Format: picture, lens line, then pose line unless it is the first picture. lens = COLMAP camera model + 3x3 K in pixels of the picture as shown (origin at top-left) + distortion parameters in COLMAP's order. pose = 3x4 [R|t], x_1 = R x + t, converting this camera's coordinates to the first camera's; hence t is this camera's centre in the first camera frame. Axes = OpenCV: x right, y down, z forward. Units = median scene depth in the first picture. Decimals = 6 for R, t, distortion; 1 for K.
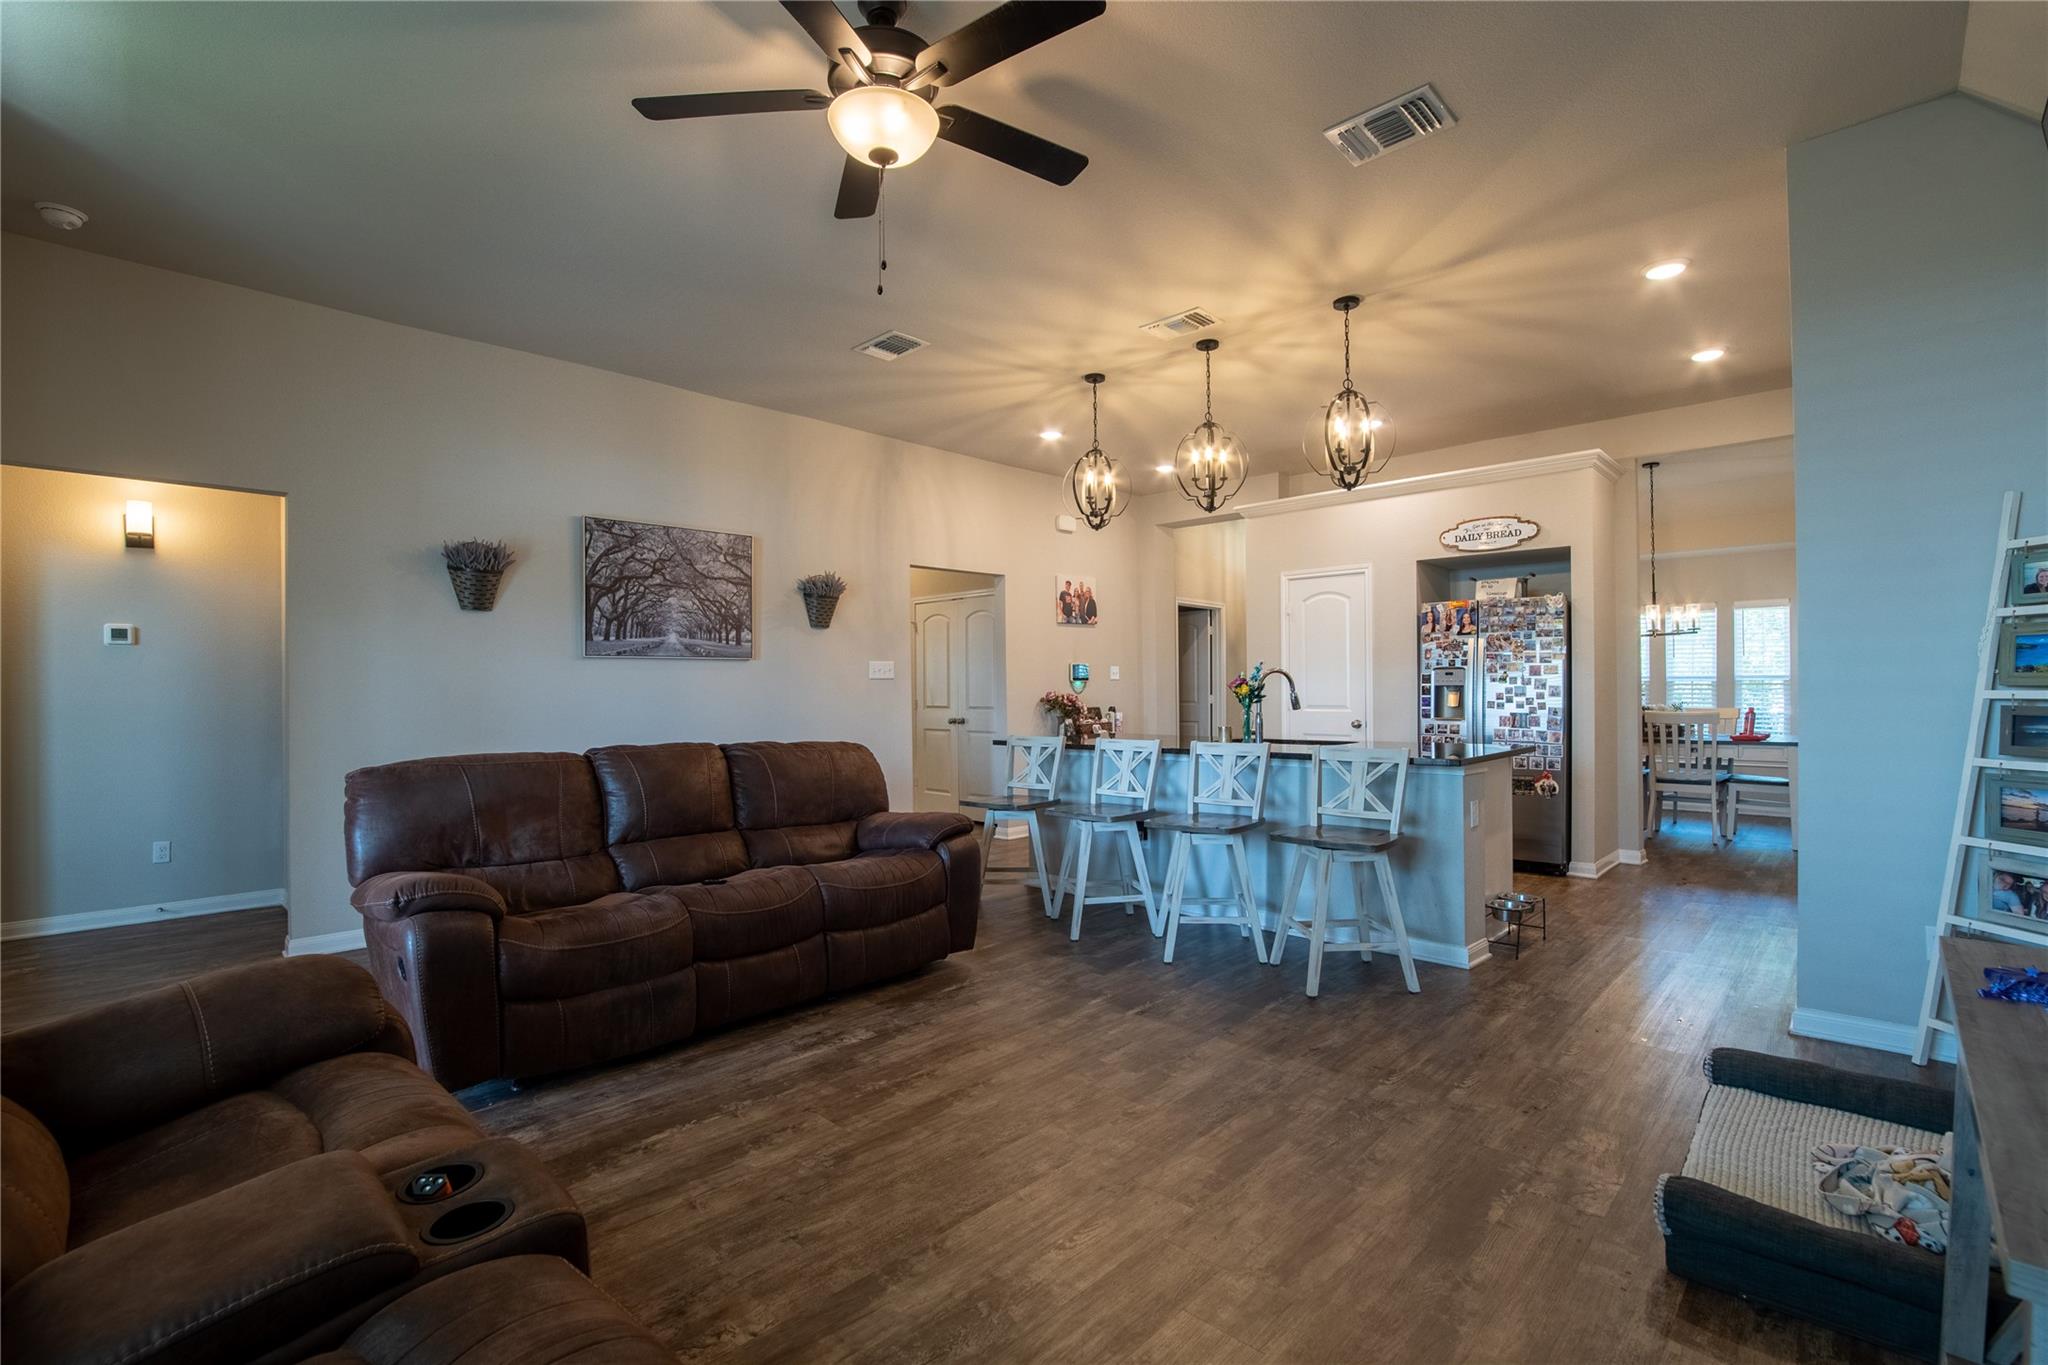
lens RADIAL K [[912.6, 0, 1022.3], [0, 912.6, 685.6], [0, 0, 1]] dist [-0.044493, 0.010477]
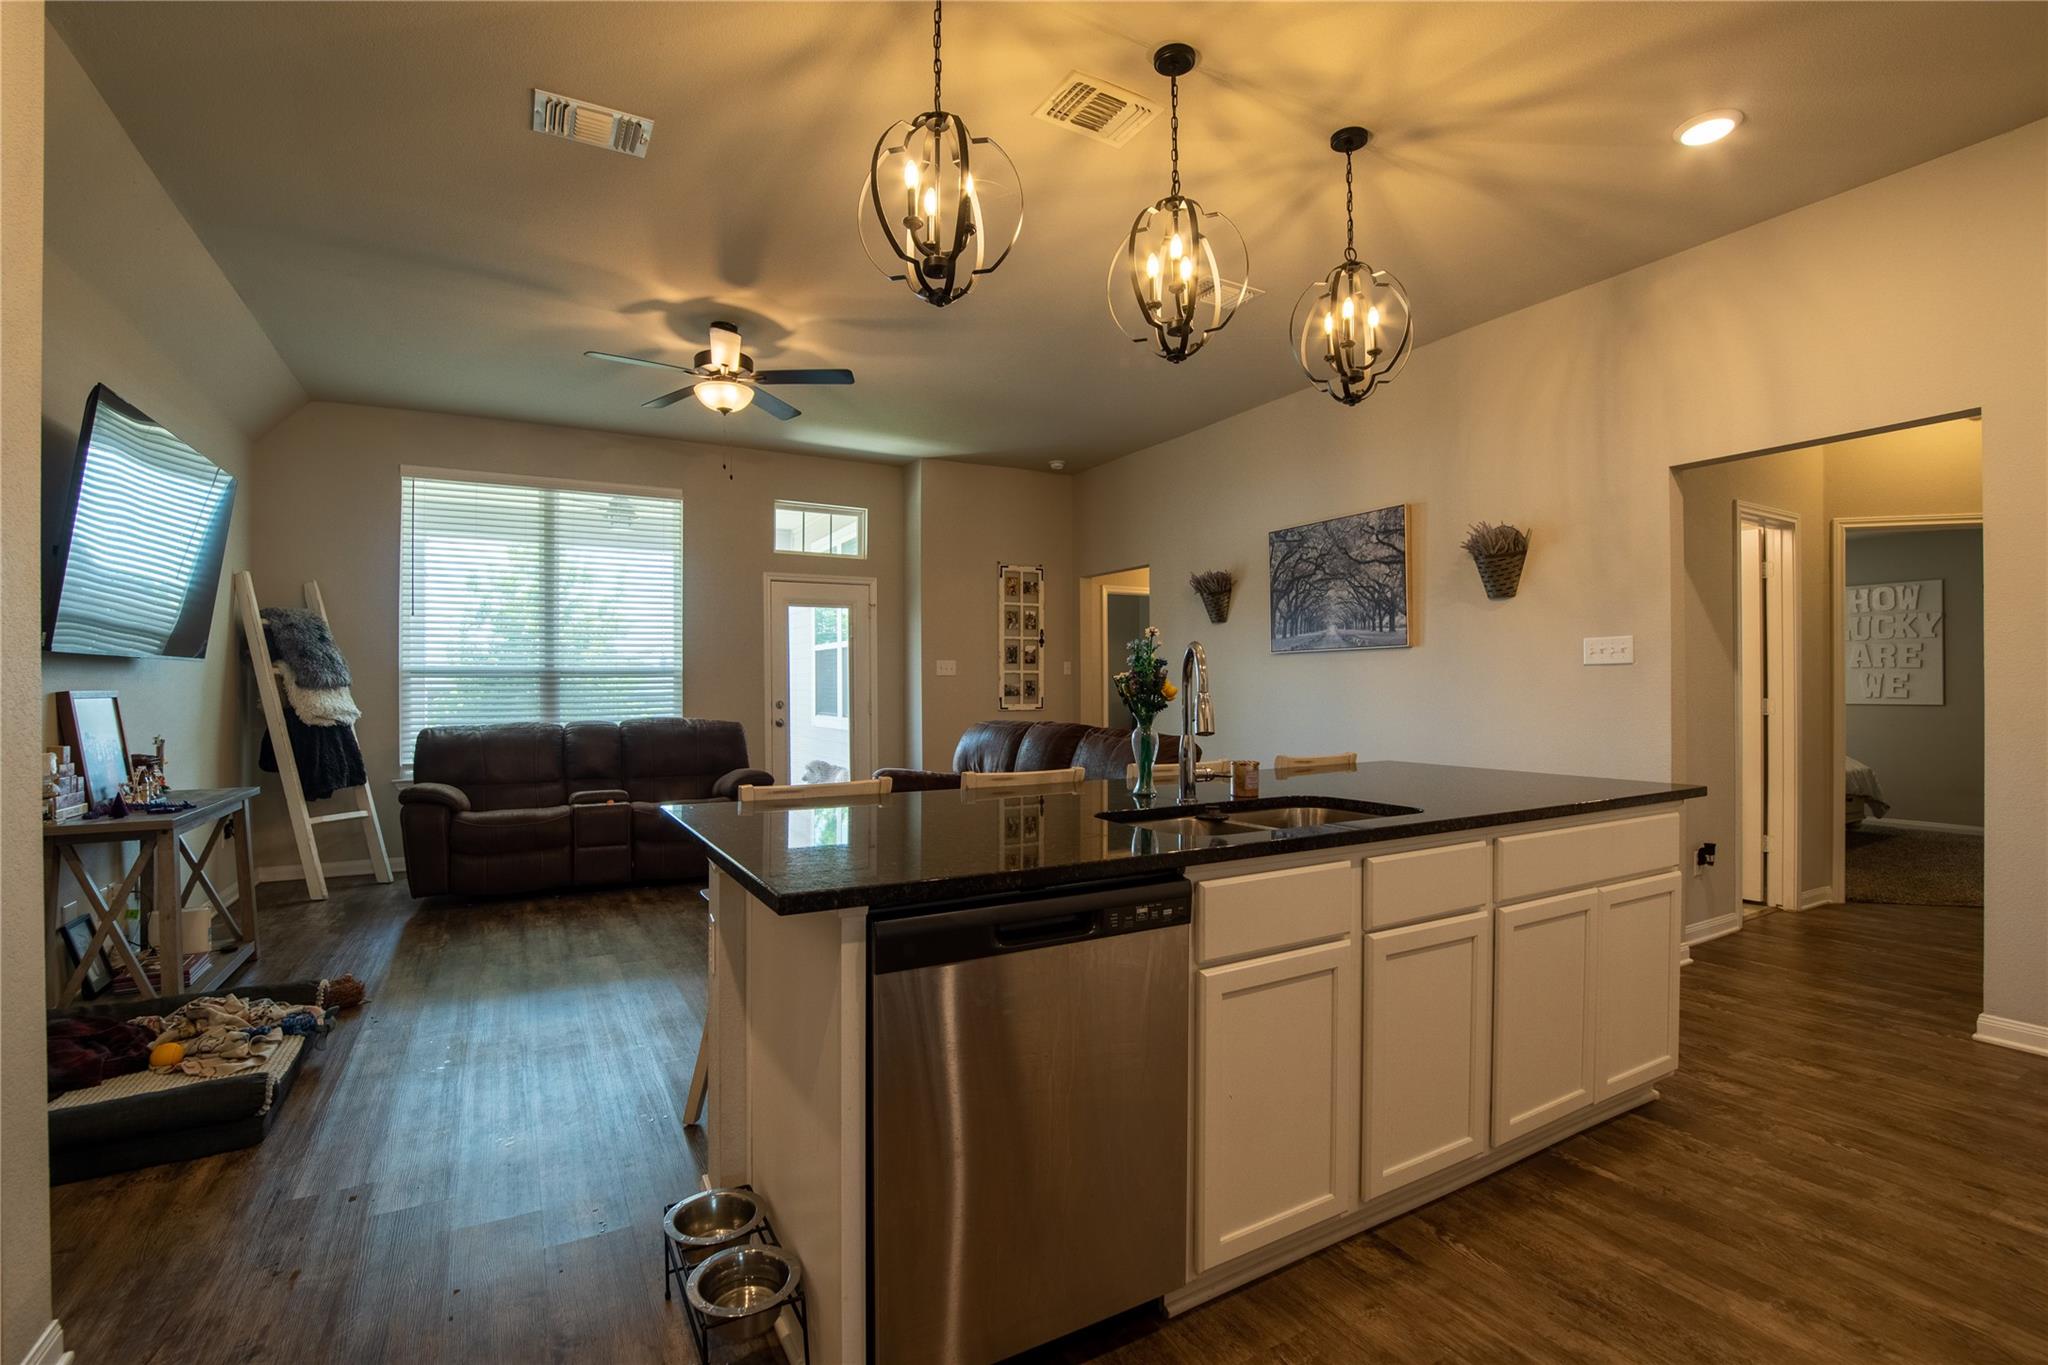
lens RADIAL K [[912.6, 0, 1022.3], [0, 912.6, 685.6], [0, 0, 1]] dist [-0.044493, 0.010477]
pose [[-0.282270, 0.008562, -0.959297, 0.705824], [0.010314, 0.999929, 0.005889, -0.000612], [0.959279, -0.008232, -0.282339, 0.993086]]
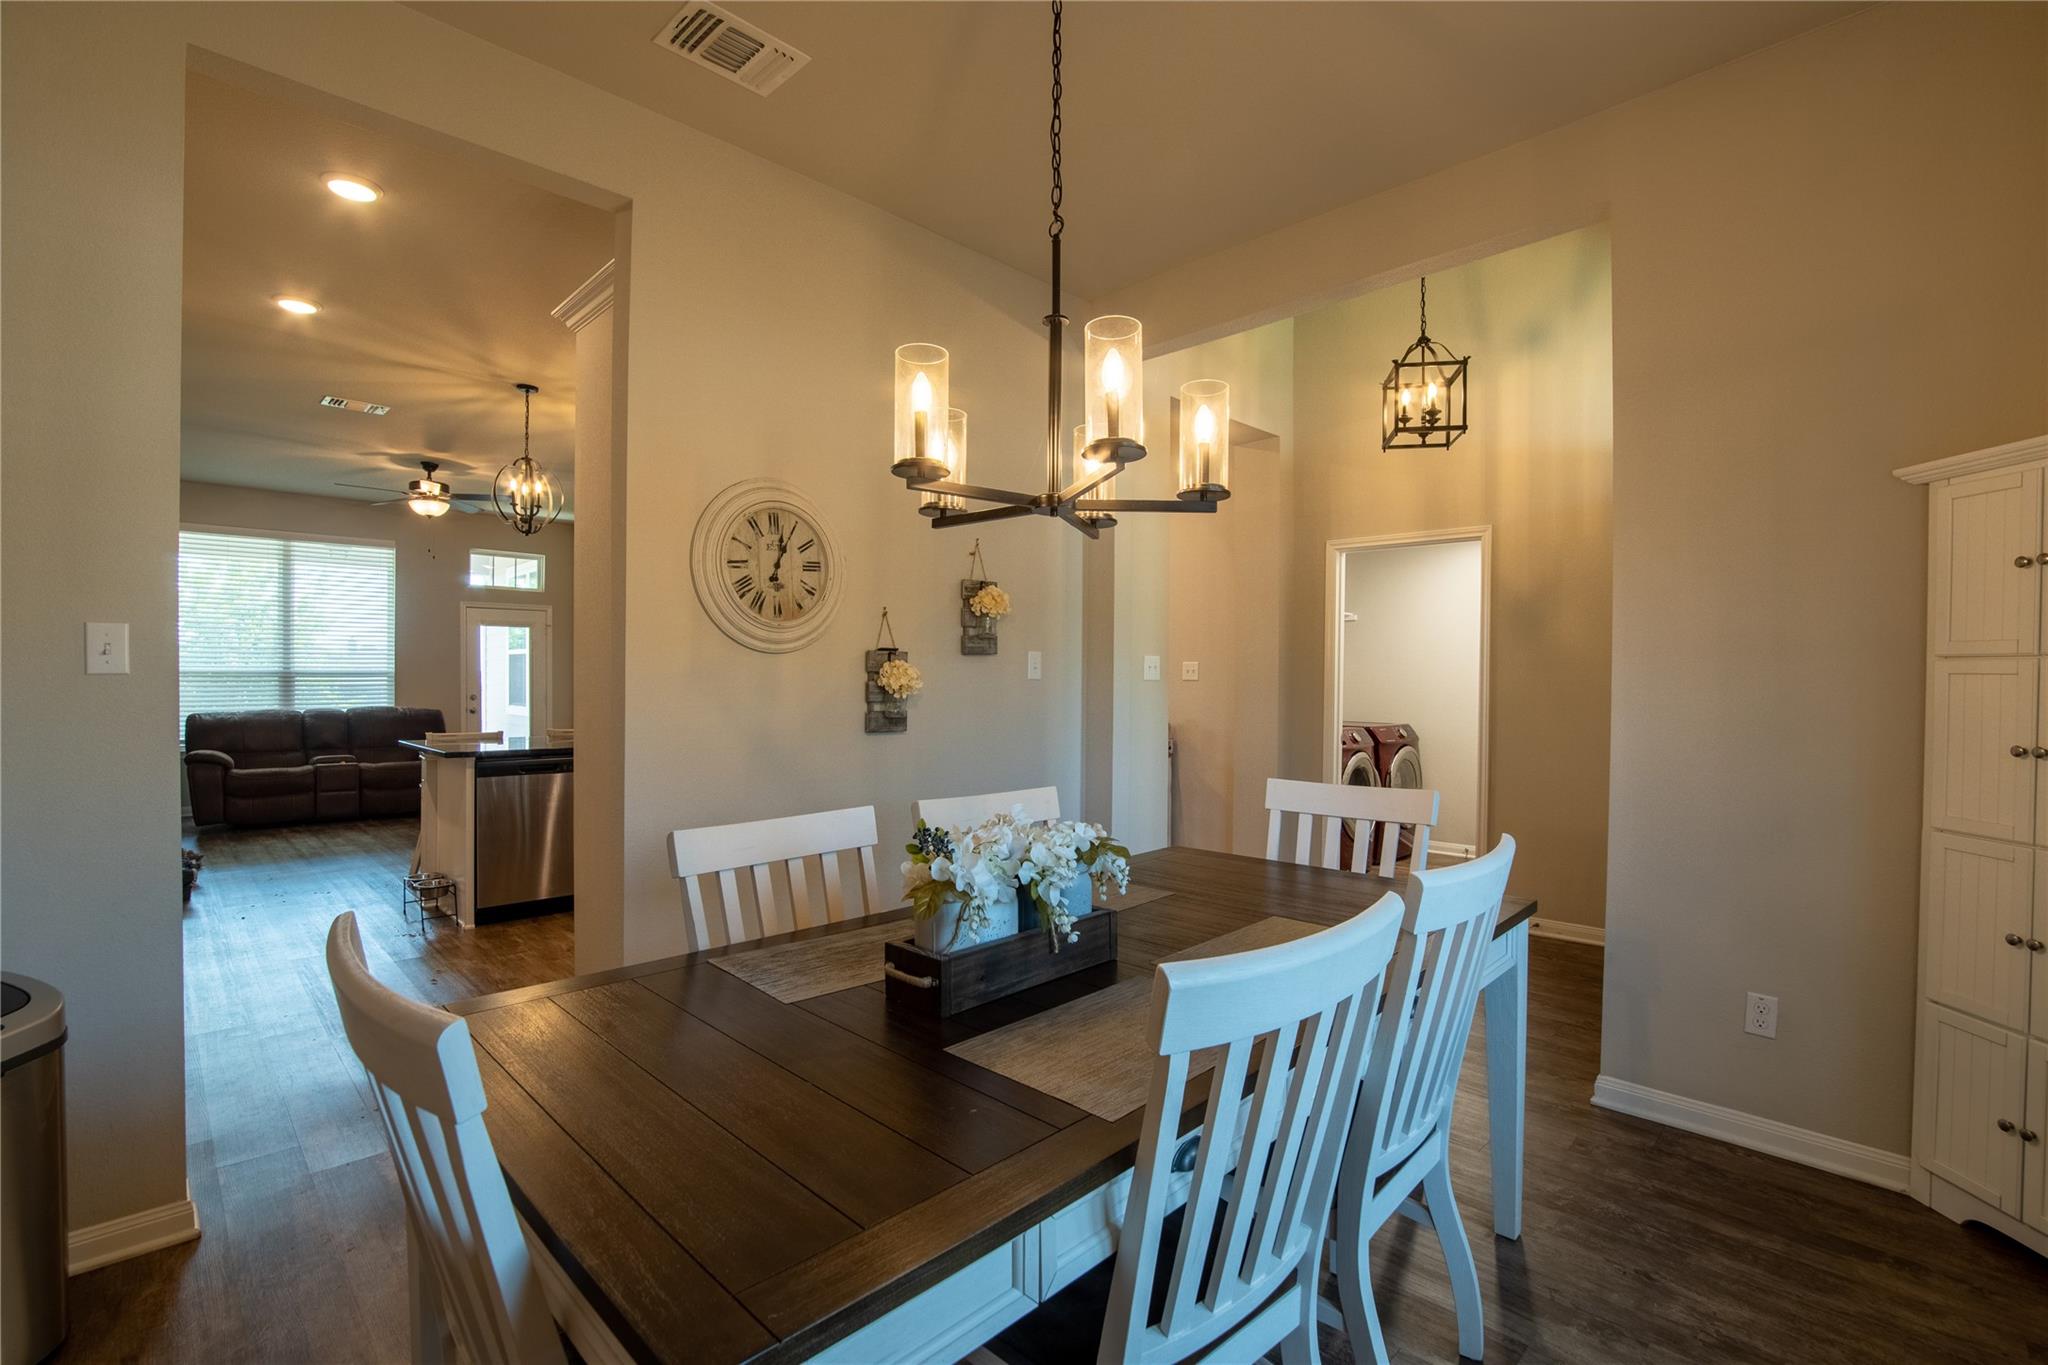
lens RADIAL K [[912.6, 0, 1022.3], [0, 912.6, 685.6], [0, 0, 1]] dist [-0.044493, 0.010477]
pose [[-0.016486, 0.014386, -0.999761, 1.352825], [0.000375, 0.999897, 0.014382, -0.018769], [0.999864, -0.000138, -0.016490, 1.434674]]
